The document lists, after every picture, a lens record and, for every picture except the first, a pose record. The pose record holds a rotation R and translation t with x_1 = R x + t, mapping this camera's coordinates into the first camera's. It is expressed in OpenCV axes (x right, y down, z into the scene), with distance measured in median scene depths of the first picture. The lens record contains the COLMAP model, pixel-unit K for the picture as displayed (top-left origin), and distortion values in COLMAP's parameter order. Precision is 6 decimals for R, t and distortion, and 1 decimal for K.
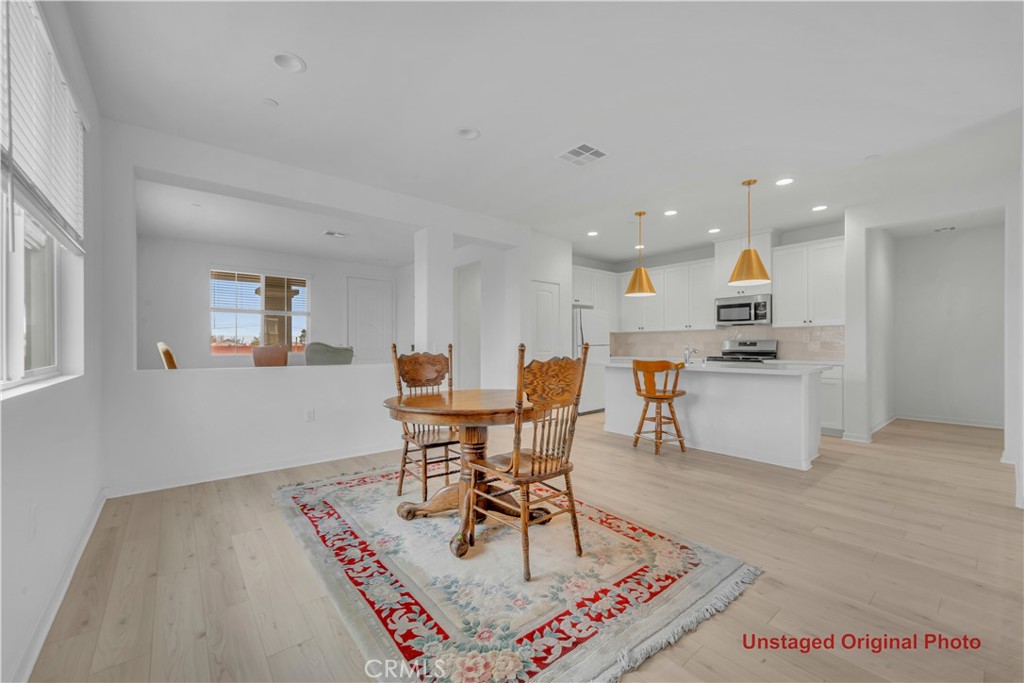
lens RADIAL K [[409.7, 0, 515.3], [0, 409.7, 341.1], [0, 0, 1]] dist [0.003491, -0.000100]
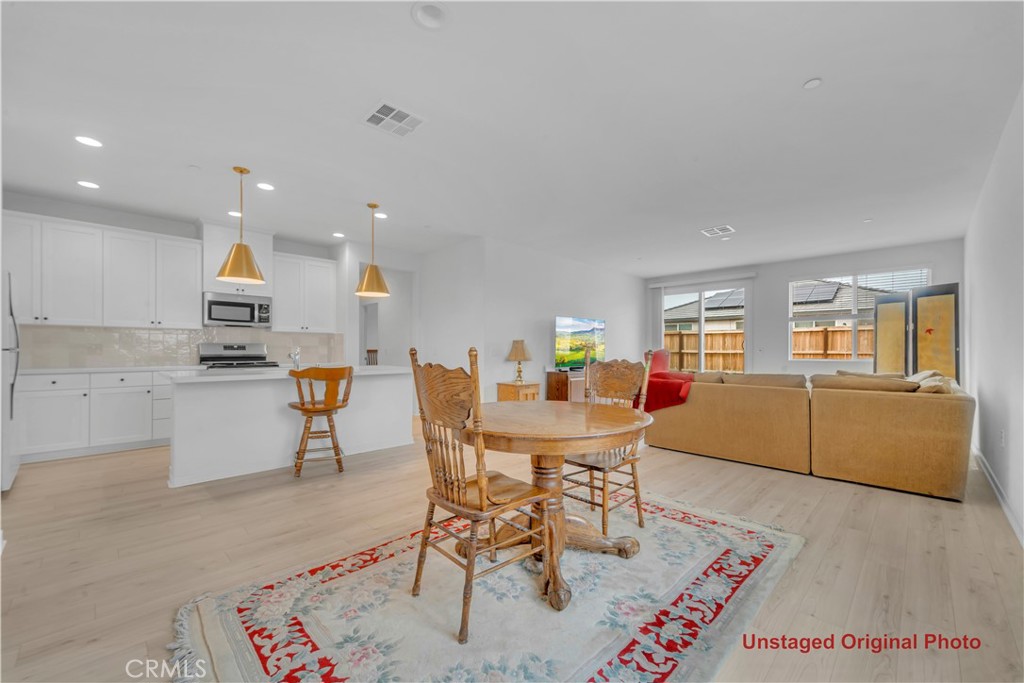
lens RADIAL K [[409.7, 0, 512.3], [0, 409.7, 346.8], [0, 0, 1]] dist [0.003491, -0.000100]
pose [[-0.092601, 0.006888, 0.995679, -0.561876], [-0.014476, 0.999861, -0.008263, 0.005749], [-0.995598, -0.015179, -0.092488, 0.688799]]
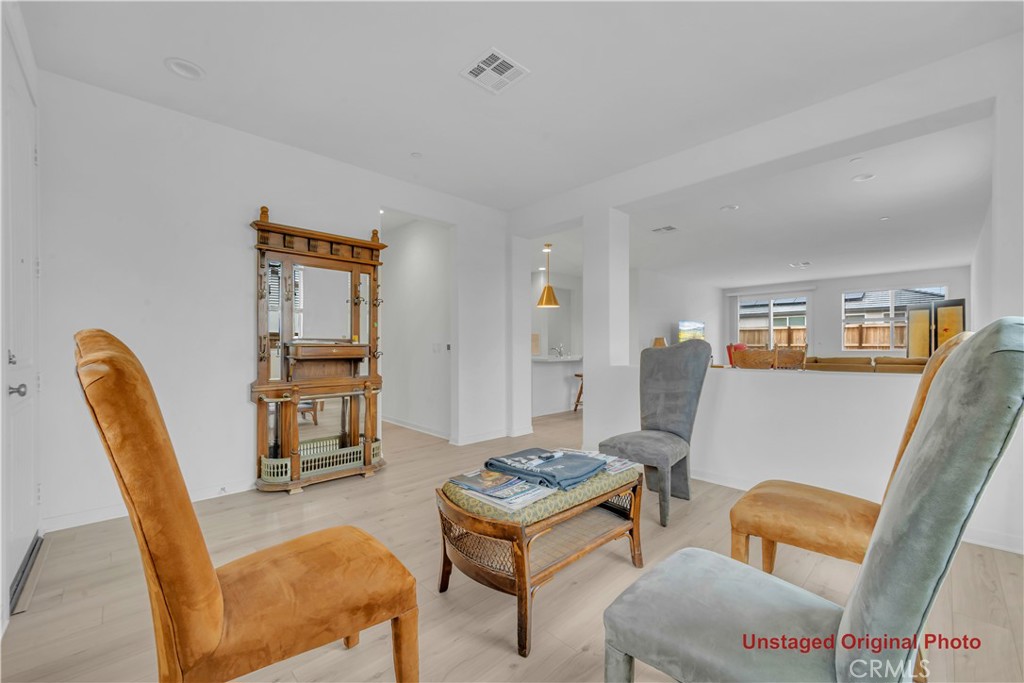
lens RADIAL K [[409.7, 0, 509.9], [0, 409.7, 345.7], [0, 0, 1]] dist [0.003491, -0.000100]
pose [[-0.061127, -0.000415, 0.998130, -0.615308], [-0.007586, 0.999971, -0.000049, 0.006670], [-0.998101, -0.007575, -0.061128, 0.750581]]
